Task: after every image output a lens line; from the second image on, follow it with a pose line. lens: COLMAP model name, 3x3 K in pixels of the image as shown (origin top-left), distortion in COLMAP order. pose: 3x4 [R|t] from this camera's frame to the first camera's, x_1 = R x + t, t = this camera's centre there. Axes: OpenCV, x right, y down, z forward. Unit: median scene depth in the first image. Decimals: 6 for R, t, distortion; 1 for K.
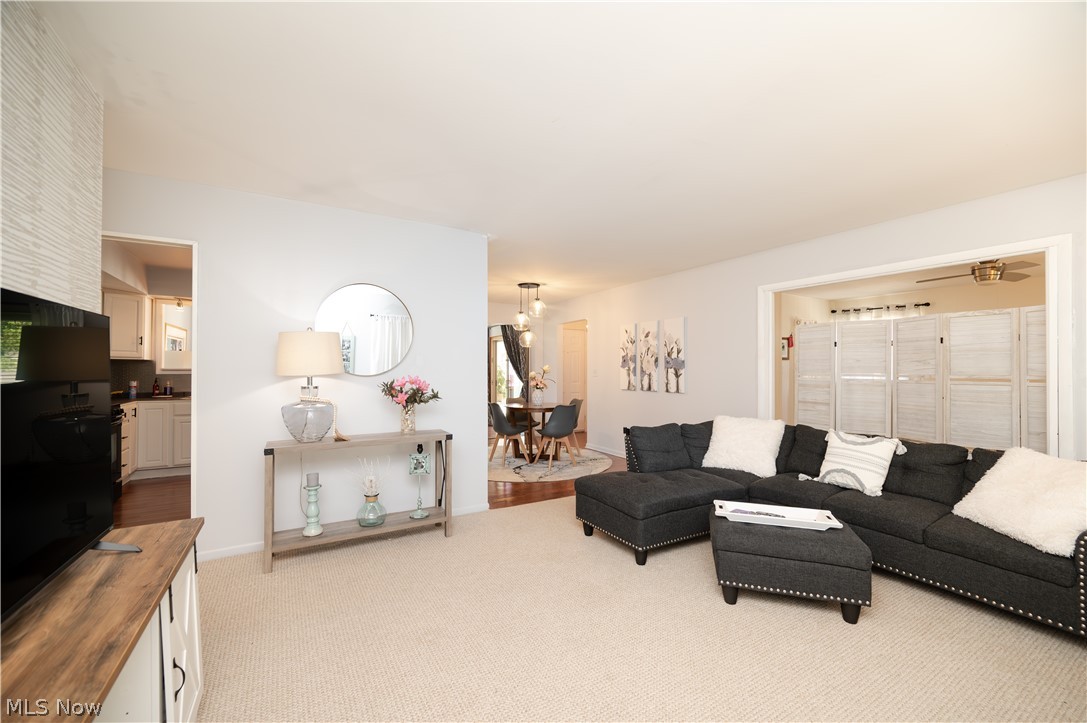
lens RADIAL K [[433.1, 0, 546.9], [0, 433.1, 362.1], [0, 0, 1]] dist [-0.000756, -0.000282]
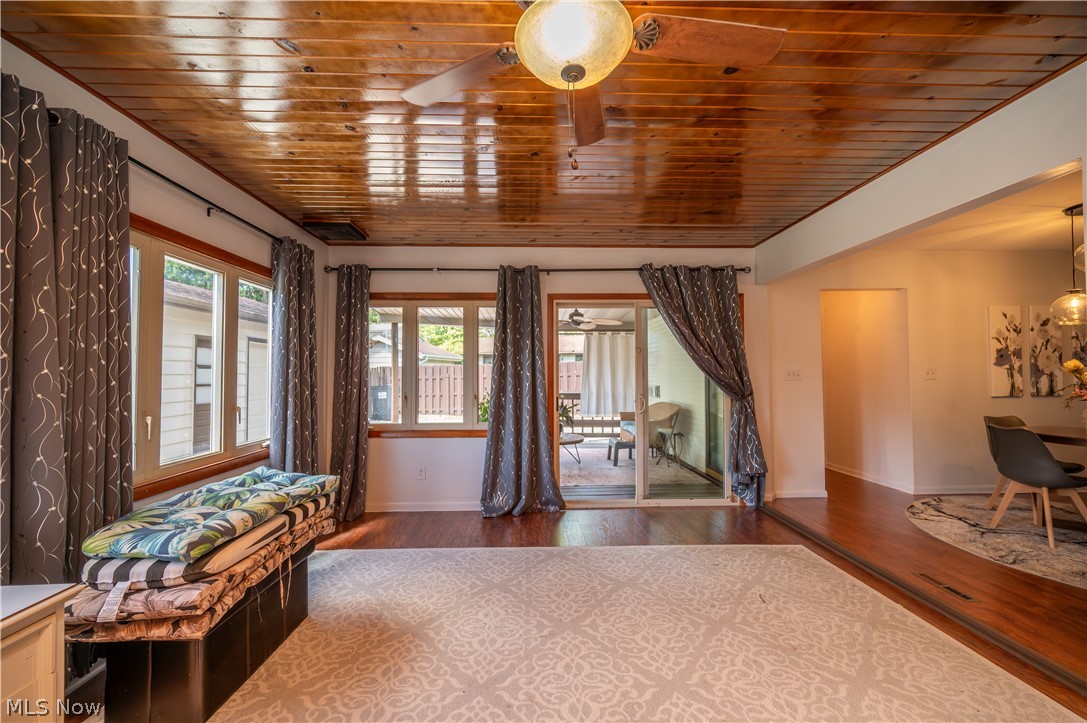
lens RADIAL K [[434.3, 0, 541.8], [0, 434.3, 363.8], [0, 0, 1]] dist [-0.000117, -0.000198]
pose [[0.480910, 0.016355, 0.876617, -0.905673], [-0.007264, 0.999866, -0.014670, 0.028742], [-0.876740, 0.000687, 0.480965, 1.477636]]
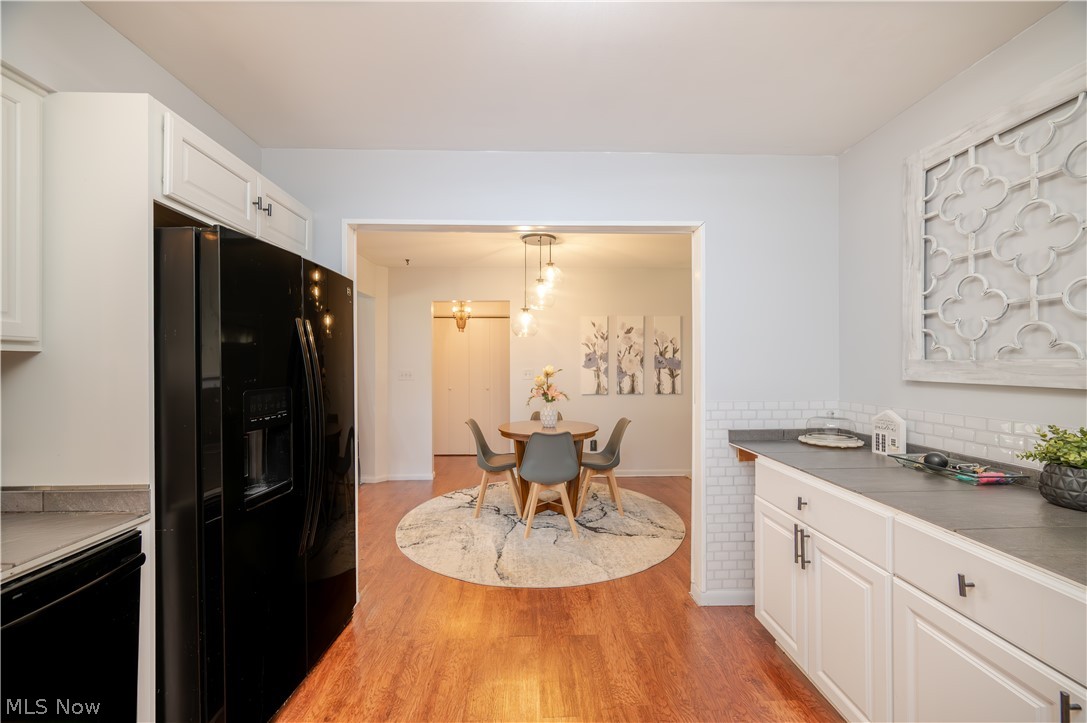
lens RADIAL K [[426.8, 0, 547.5], [0, 426.8, 364.5], [0, 0, 1]] dist [-0.000044, -0.000044]
pose [[0.478687, -0.003096, 0.877980, -0.644038], [-0.010782, 0.999898, 0.009404, -0.000388], [-0.877919, -0.013968, 0.478605, 0.762837]]
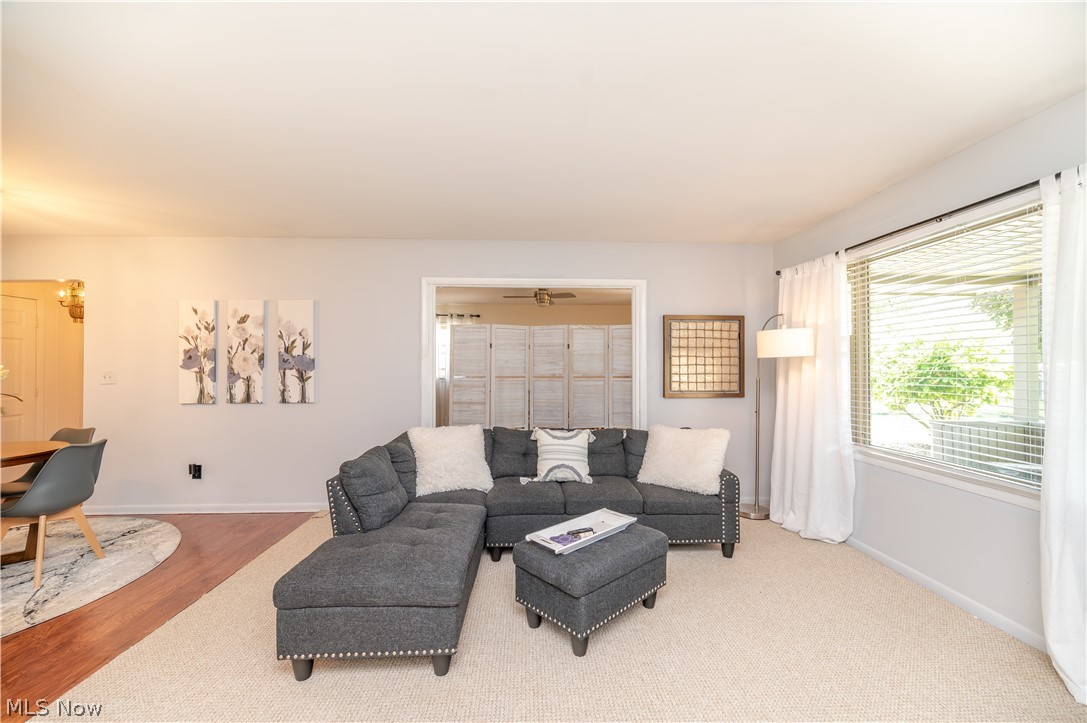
lens RADIAL K [[434.3, 0, 541.8], [0, 434.3, 363.8], [0, 0, 1]] dist [-0.000117, -0.000198]
pose [[0.474308, 0.004112, 0.880350, -0.146714], [-0.009757, 0.999952, 0.000586, 0.000787], [-0.880305, -0.008868, 0.474325, 0.287997]]
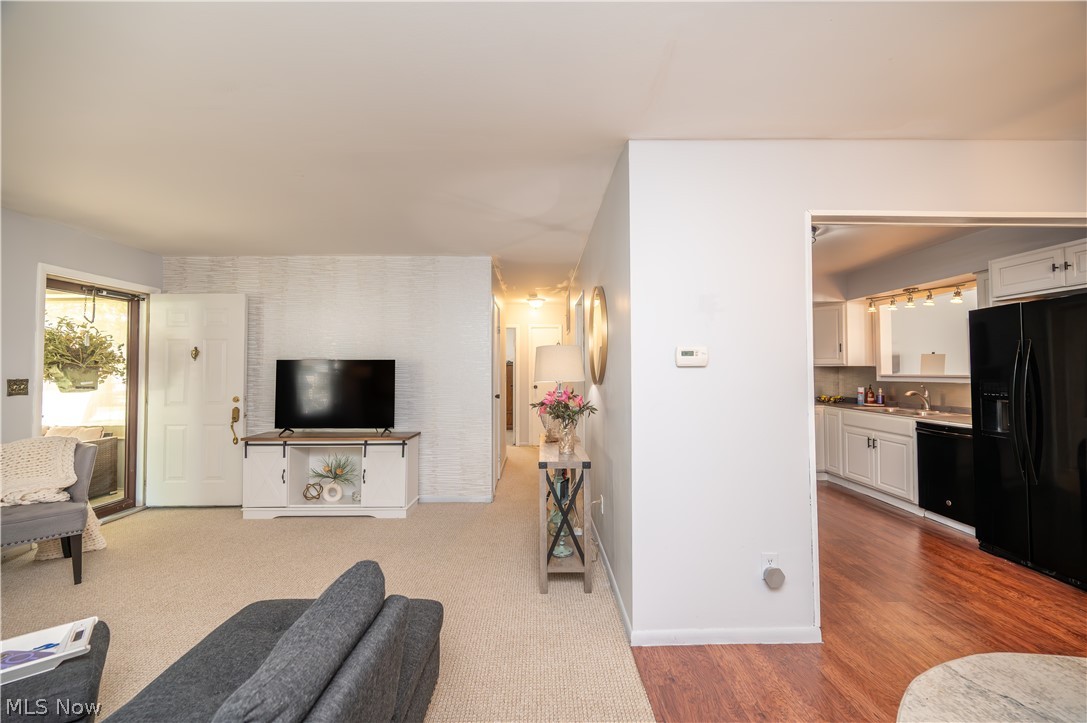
lens RADIAL K [[432.3, 0, 543.4], [0, 432.3, 361.3], [0, 0, 1]] dist [-0.000335, -0.000102]
pose [[-0.497512, -0.018892, -0.867251, 0.269171], [0.020162, 0.999241, -0.033333, 0.002745], [0.867223, -0.034069, -0.496753, 0.826557]]
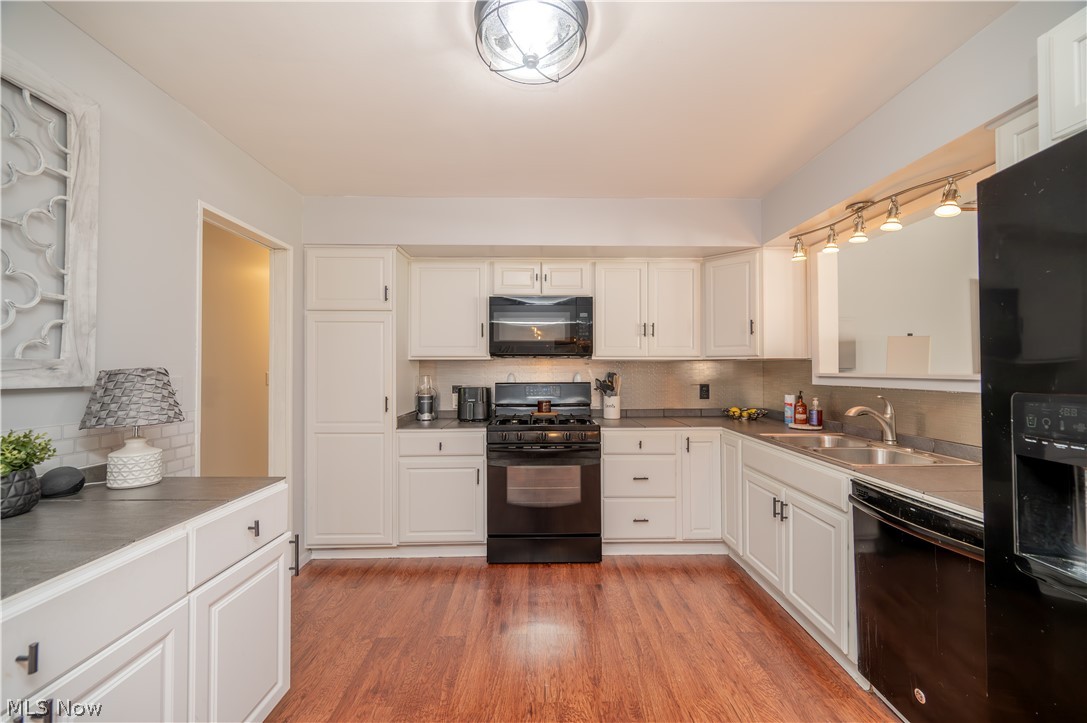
lens RADIAL K [[433.1, 0, 546.9], [0, 433.1, 362.1], [0, 0, 1]] dist [-0.000756, -0.000282]
pose [[-0.493575, -0.013047, -0.869605, -0.261056], [0.016568, 0.999565, -0.024400, 0.008243], [0.869545, -0.026451, -0.493144, 0.963199]]
